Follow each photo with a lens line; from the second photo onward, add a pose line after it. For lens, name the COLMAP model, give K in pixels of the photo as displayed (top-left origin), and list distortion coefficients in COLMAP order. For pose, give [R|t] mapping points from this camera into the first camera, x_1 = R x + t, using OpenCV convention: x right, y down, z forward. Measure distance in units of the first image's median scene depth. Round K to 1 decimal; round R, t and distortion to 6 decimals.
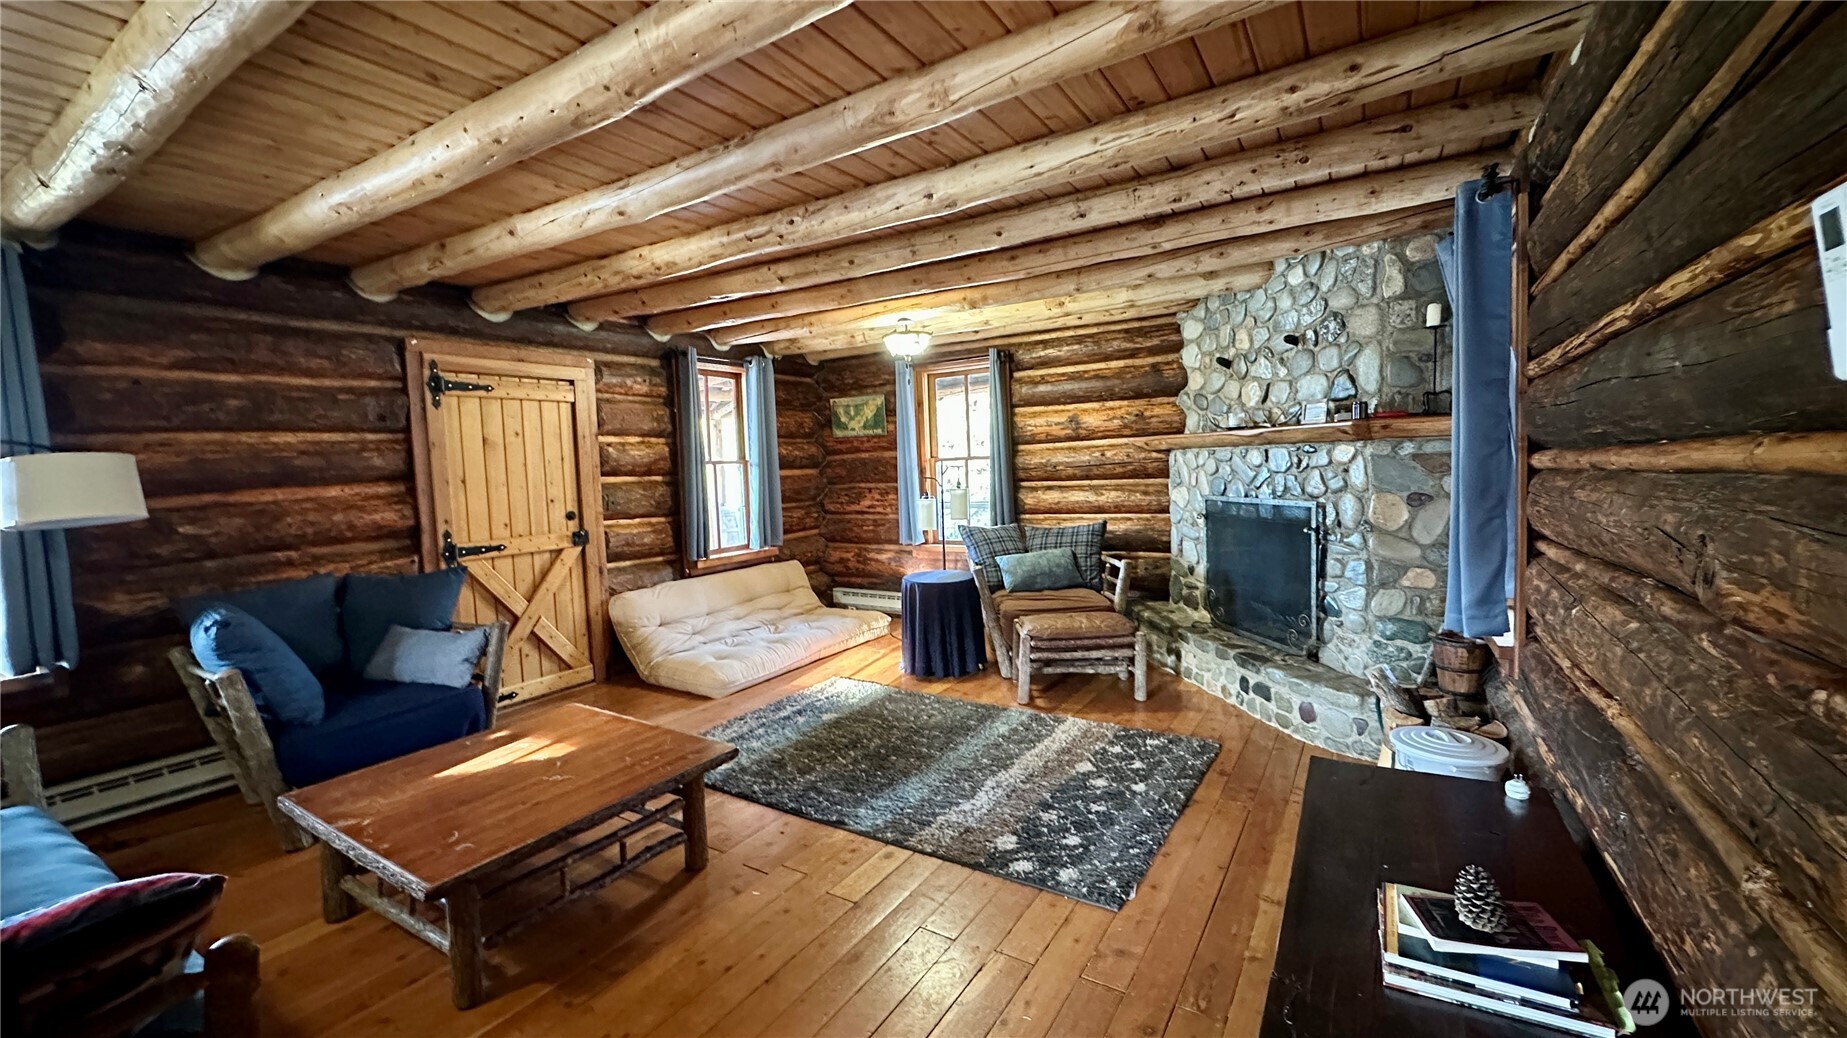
lens RADIAL K [[734.2, 0, 926.6], [0, 734.2, 512.7], [0, 0, 1]] dist [-0.007908, 0.000853]
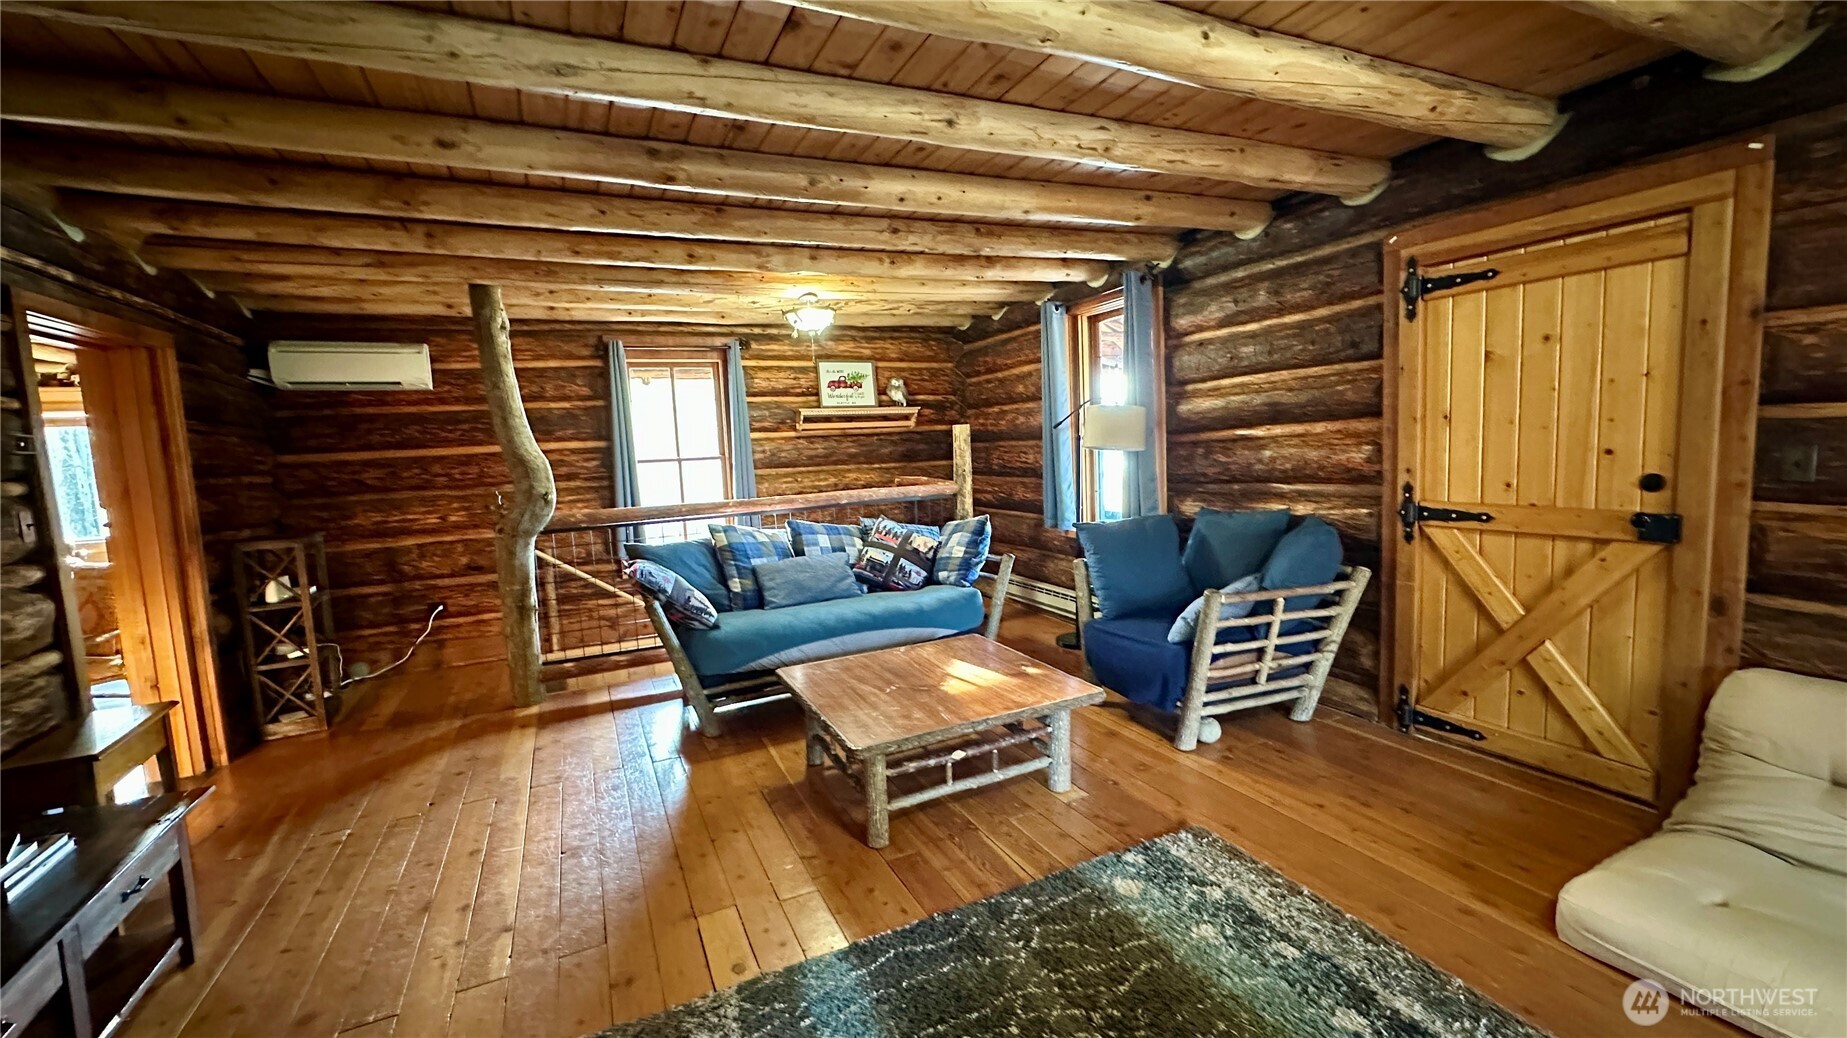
lens RADIAL K [[734.2, 0, 917.8], [0, 734.2, 512.2], [0, 0, 1]] dist [-0.007908, 0.000853]
pose [[-0.534128, 0.145223, -0.832837, 0.265326], [0.009673, 0.986121, 0.165747, -0.077351], [0.845348, 0.080474, -0.528120, 0.980778]]
